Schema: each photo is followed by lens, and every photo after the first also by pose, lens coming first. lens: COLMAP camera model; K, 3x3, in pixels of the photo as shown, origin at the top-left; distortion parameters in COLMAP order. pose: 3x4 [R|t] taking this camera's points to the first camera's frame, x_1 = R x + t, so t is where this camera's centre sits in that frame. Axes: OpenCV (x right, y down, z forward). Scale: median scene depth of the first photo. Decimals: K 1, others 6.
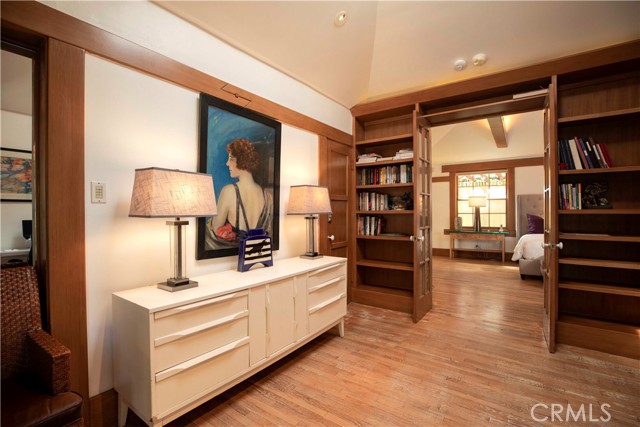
lens RADIAL K [[288.4, 0, 323.9], [0, 288.4, 211.0], [0, 0, 1]] dist [0.003263, 0.001618]
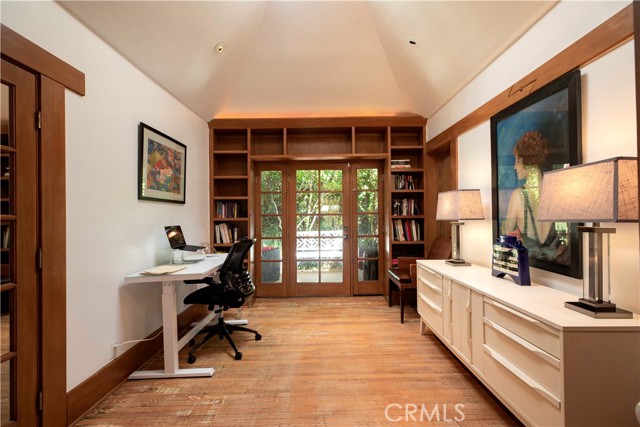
lens RADIAL K [[288.4, 0, 320.9], [0, 288.4, 211.9], [0, 0, 1]] dist [0.003263, 0.001618]
pose [[-0.815437, -0.007668, -0.578795, 0.755424], [0.003339, 0.999833, -0.017950, 0.002296], [0.578836, -0.016570, -0.815276, 1.393842]]
